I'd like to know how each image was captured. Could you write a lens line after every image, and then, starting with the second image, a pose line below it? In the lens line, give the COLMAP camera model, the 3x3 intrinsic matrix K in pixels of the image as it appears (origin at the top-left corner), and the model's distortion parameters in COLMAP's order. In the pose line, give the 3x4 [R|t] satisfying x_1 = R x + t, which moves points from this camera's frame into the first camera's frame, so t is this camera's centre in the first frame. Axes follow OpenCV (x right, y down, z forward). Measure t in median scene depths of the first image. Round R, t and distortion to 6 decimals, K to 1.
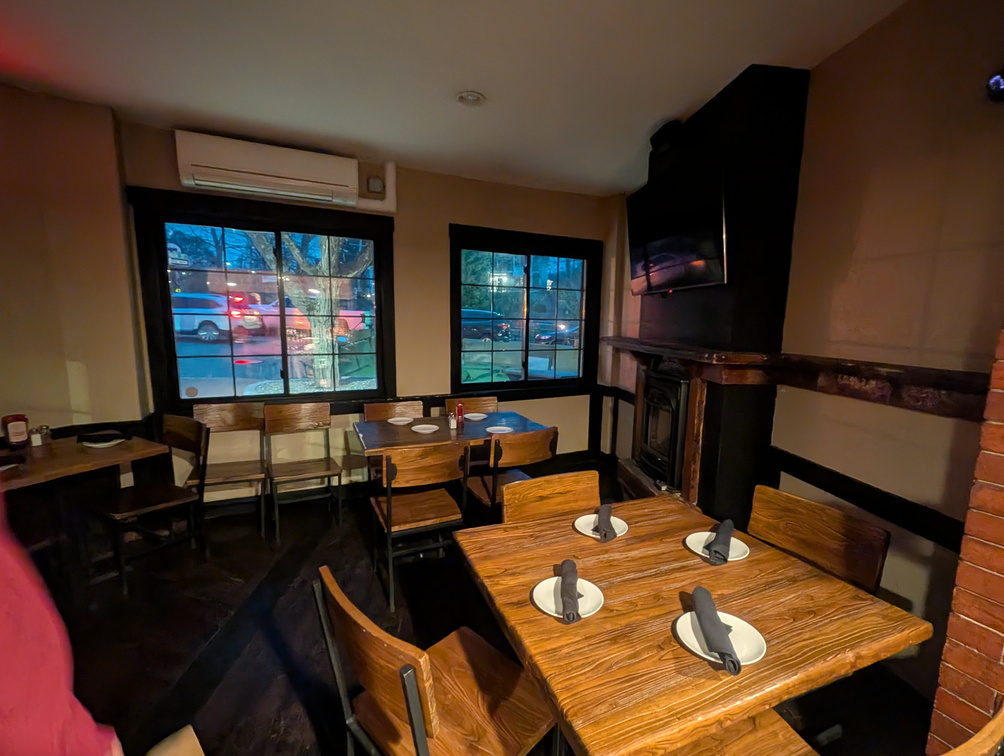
lens RADIAL K [[459.7, 0, 506.6], [0, 459.7, 386.9], [0, 0, 1]] dist [0.001683, -0.000745]
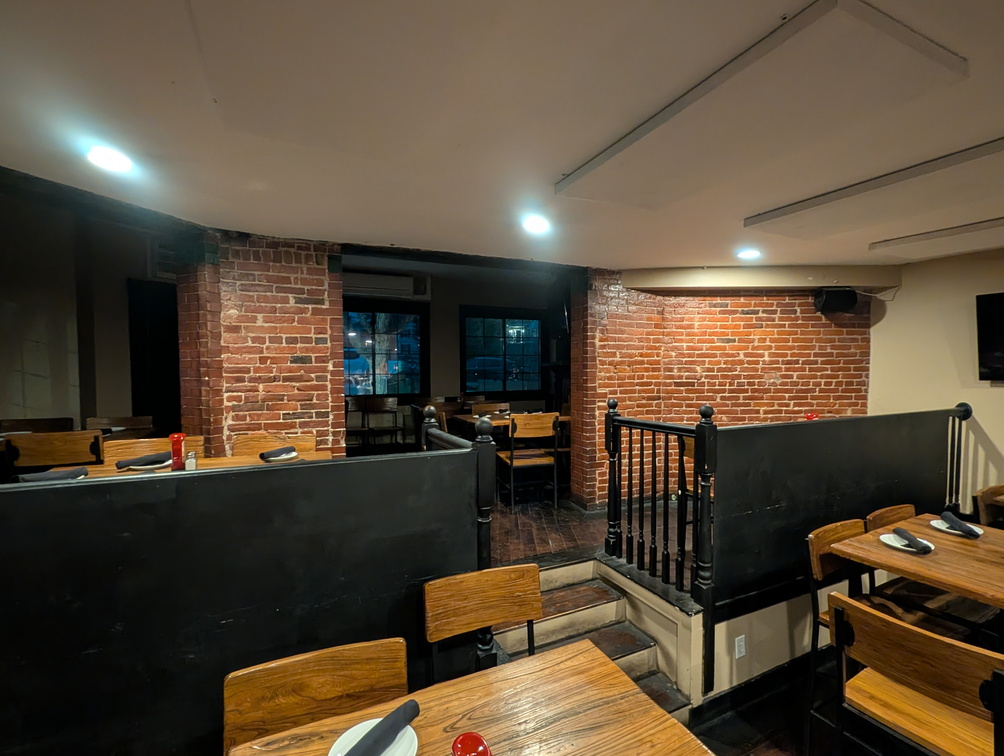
lens RADIAL K [[459.7, 0, 506.6], [0, 459.7, 386.9], [0, 0, 1]] dist [0.001683, -0.000745]
pose [[0.998676, -0.019507, -0.047604, 0.245154], [0.014173, 0.993838, -0.109933, 0.303806], [0.049455, 0.109113, 0.992798, -1.315907]]
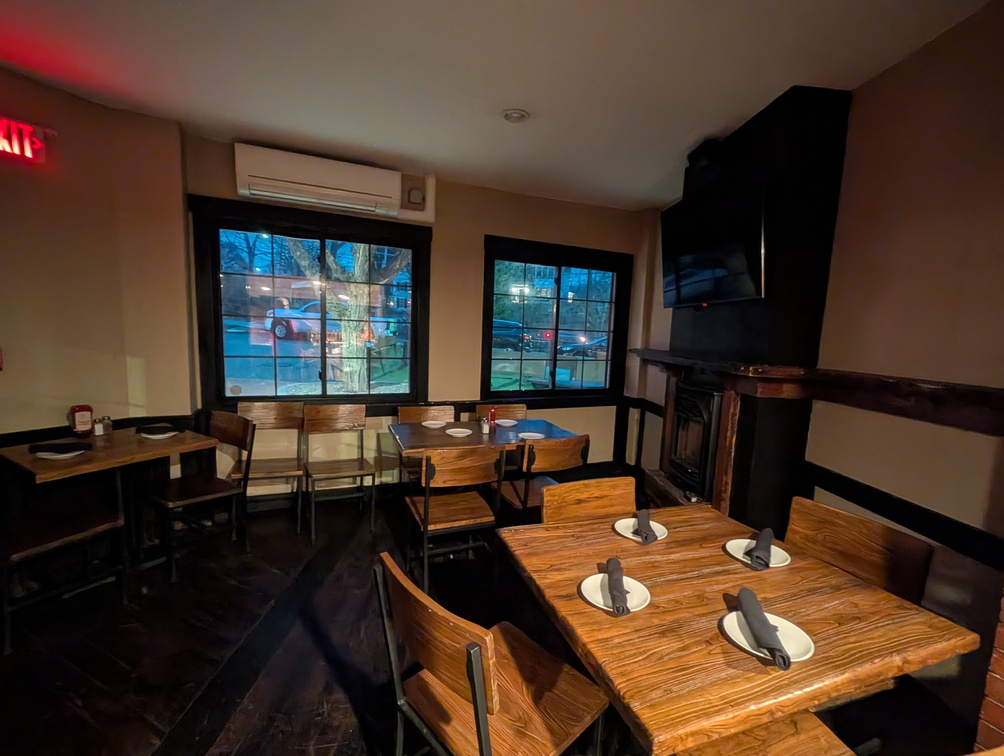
lens RADIAL K [[459.7, 0, 506.6], [0, 459.7, 386.9], [0, 0, 1]] dist [0.001683, -0.000745]
pose [[0.998762, 0.030130, -0.039584, -0.039740], [-0.031016, 0.999277, -0.021972, 0.010507], [0.038893, 0.023172, 0.998975, -0.028392]]
